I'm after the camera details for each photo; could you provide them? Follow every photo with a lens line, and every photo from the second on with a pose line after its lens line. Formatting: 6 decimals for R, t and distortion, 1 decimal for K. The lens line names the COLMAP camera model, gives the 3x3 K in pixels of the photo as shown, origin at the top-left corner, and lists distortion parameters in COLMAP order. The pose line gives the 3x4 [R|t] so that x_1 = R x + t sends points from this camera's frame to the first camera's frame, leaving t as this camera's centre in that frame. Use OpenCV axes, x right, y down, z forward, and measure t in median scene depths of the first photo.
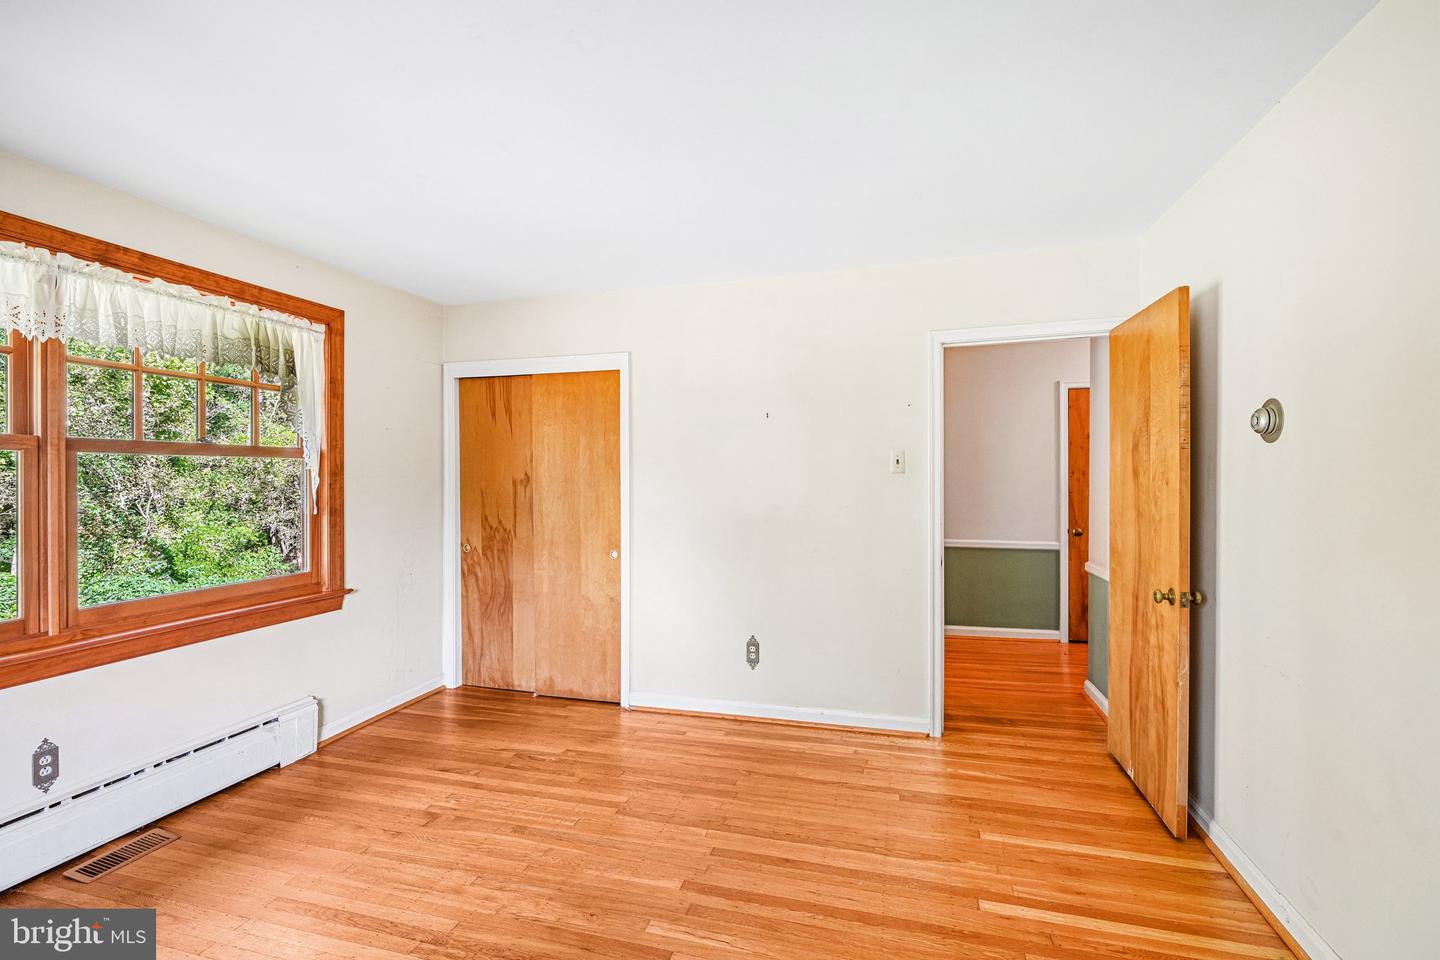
lens RADIAL K [[635.6, 0, 719.0], [0, 635.6, 479.8], [0, 0, 1]] dist [0.000607, 0.000511]
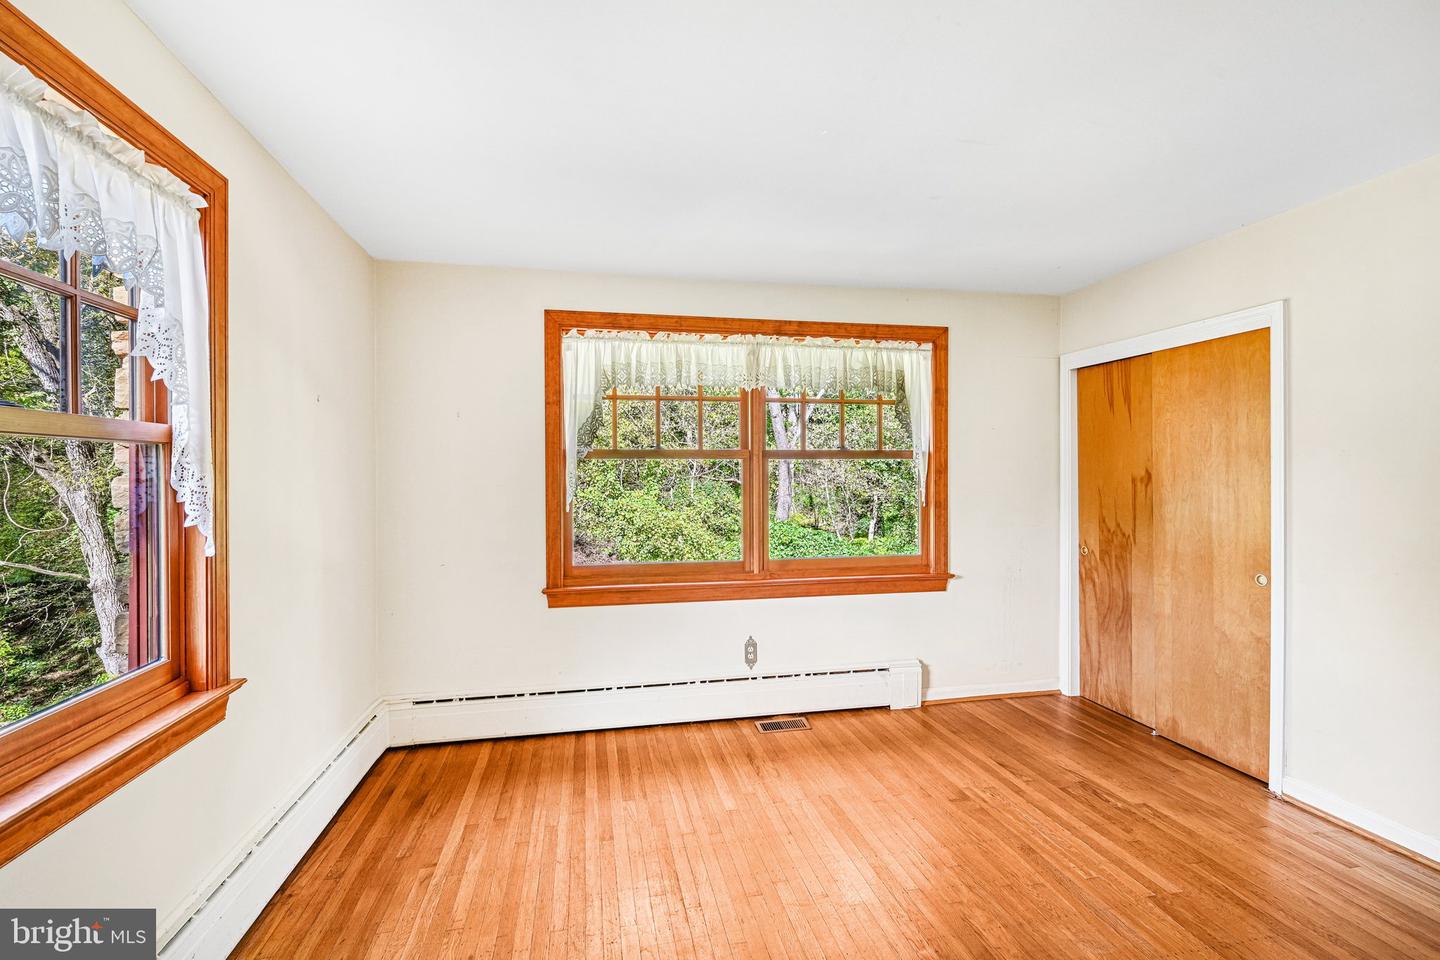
lens RADIAL K [[635.6, 0, 719.0], [0, 635.6, 479.8], [0, 0, 1]] dist [0.000607, 0.000511]
pose [[0.460970, 0.007762, -0.887382, 0.219810], [-0.001474, 0.999967, 0.007981, -0.003277], [0.887415, -0.002371, 0.460966, 0.116778]]
